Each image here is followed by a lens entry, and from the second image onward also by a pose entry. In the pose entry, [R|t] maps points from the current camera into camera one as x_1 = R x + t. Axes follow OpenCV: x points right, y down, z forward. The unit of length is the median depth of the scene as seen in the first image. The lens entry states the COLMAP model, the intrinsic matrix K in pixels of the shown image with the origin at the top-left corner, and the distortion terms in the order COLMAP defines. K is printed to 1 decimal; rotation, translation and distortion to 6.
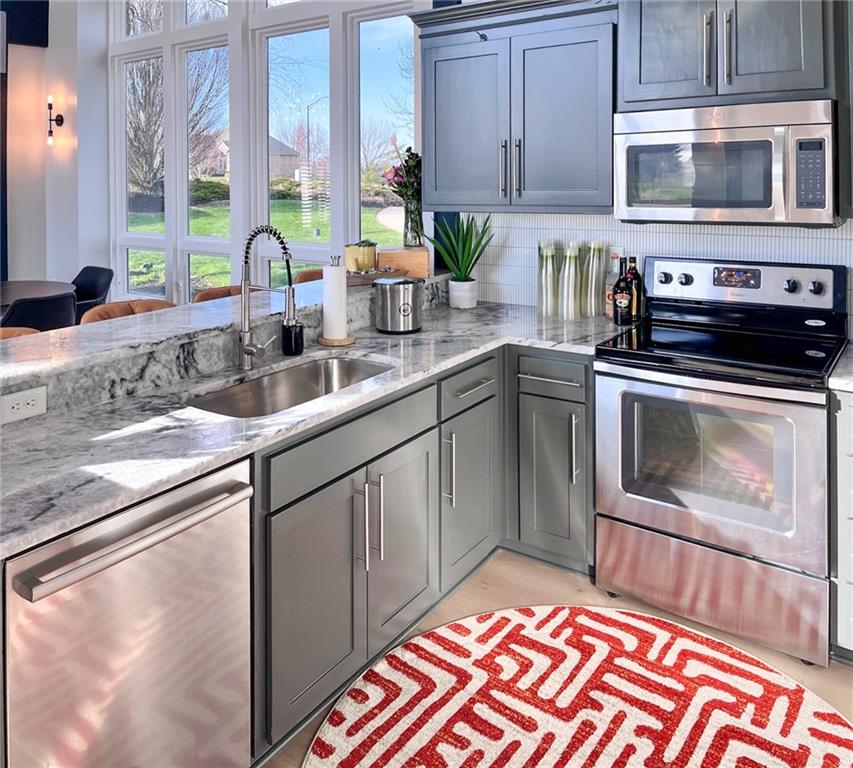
lens RADIAL K [[715.6, 0, 426.1], [0, 715.6, 200.3], [0, 0, 1]] dist [0.008348, -0.007237]
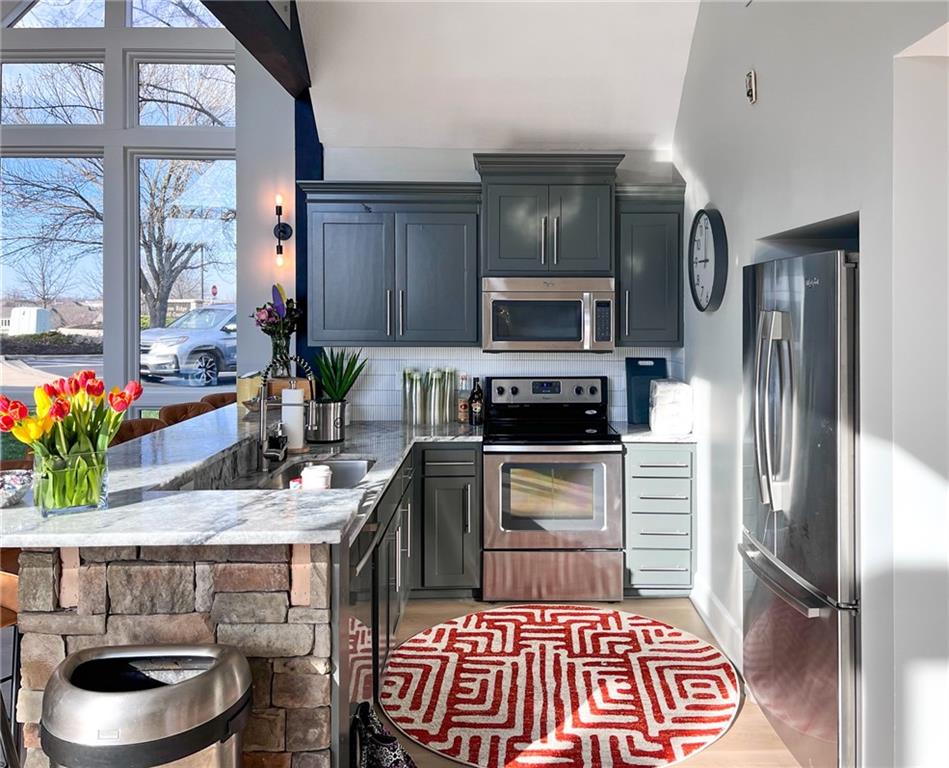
lens RADIAL K [[795.9, 0, 522.3], [0, 795.9, 320.6], [0, 0, 1]] dist [0.017906, 0.005386]
pose [[0.796919, 0.014773, 0.603905, -0.758502], [0.000769, 0.999675, -0.025470, 0.009862], [-0.604086, 0.020762, 0.796649, -0.392428]]
